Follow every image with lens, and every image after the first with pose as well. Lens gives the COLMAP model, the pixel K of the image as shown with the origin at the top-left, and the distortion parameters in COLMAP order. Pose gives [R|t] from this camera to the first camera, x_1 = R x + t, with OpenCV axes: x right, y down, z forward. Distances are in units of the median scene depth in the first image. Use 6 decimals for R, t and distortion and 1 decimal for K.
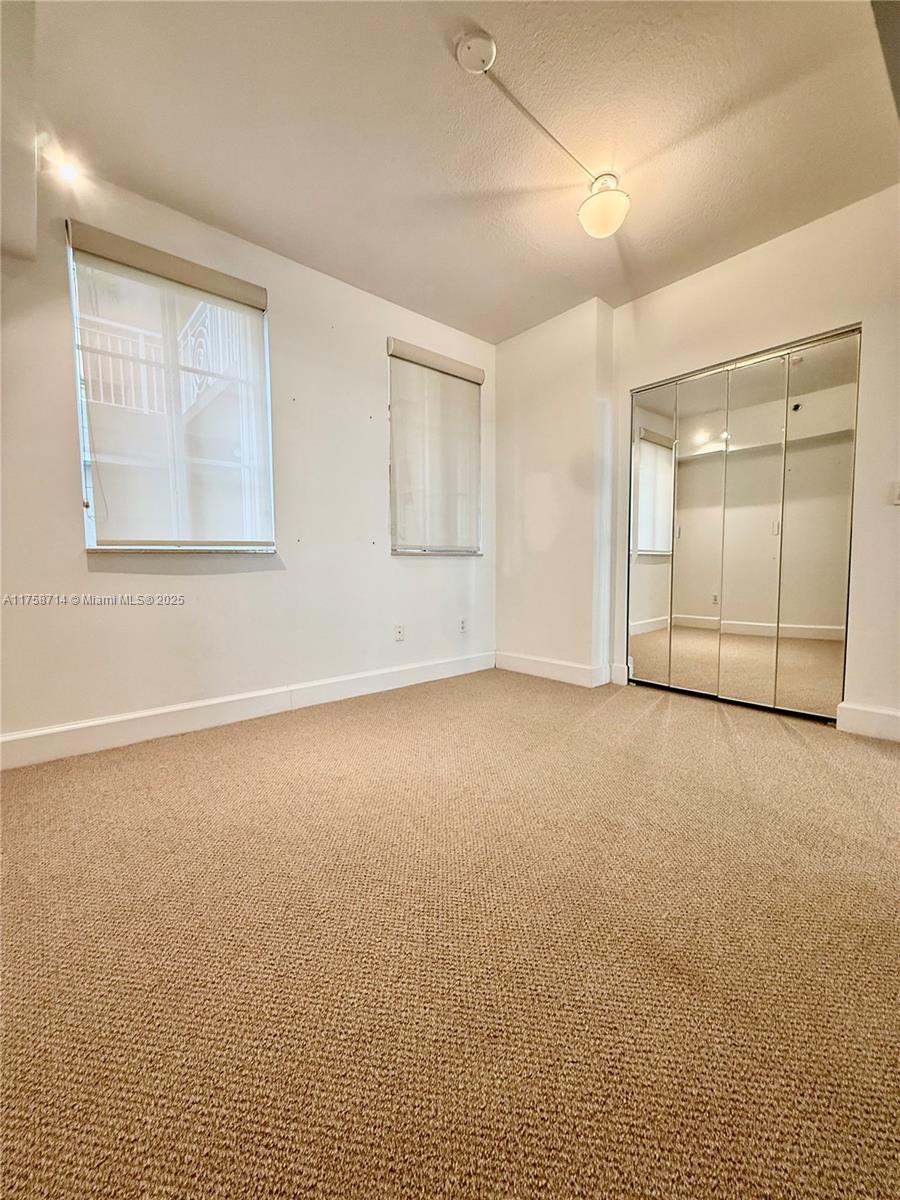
lens RADIAL K [[477.5, 0, 449.0], [0, 477.5, 598.9], [0, 0, 1]] dist [-0.001287, -0.000136]
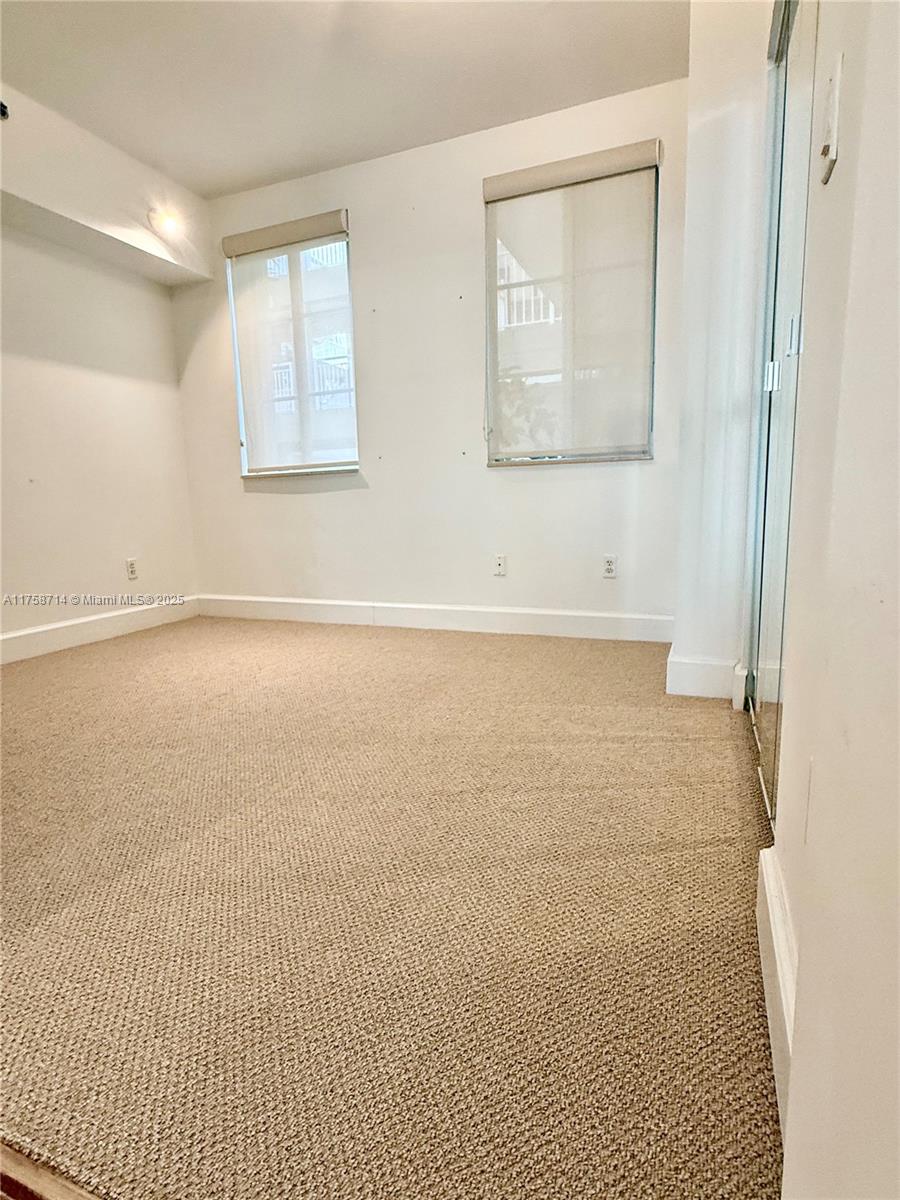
lens RADIAL K [[627.7, 0, 449.0], [0, 627.7, 604.7], [0, 0, 1]] dist [0.002129, -0.000031]
pose [[0.454866, 0.134135, -0.880400, 0.969834], [-0.044842, 0.990788, 0.127785, 0.007392], [0.889430, -0.018646, 0.456691, 0.544360]]
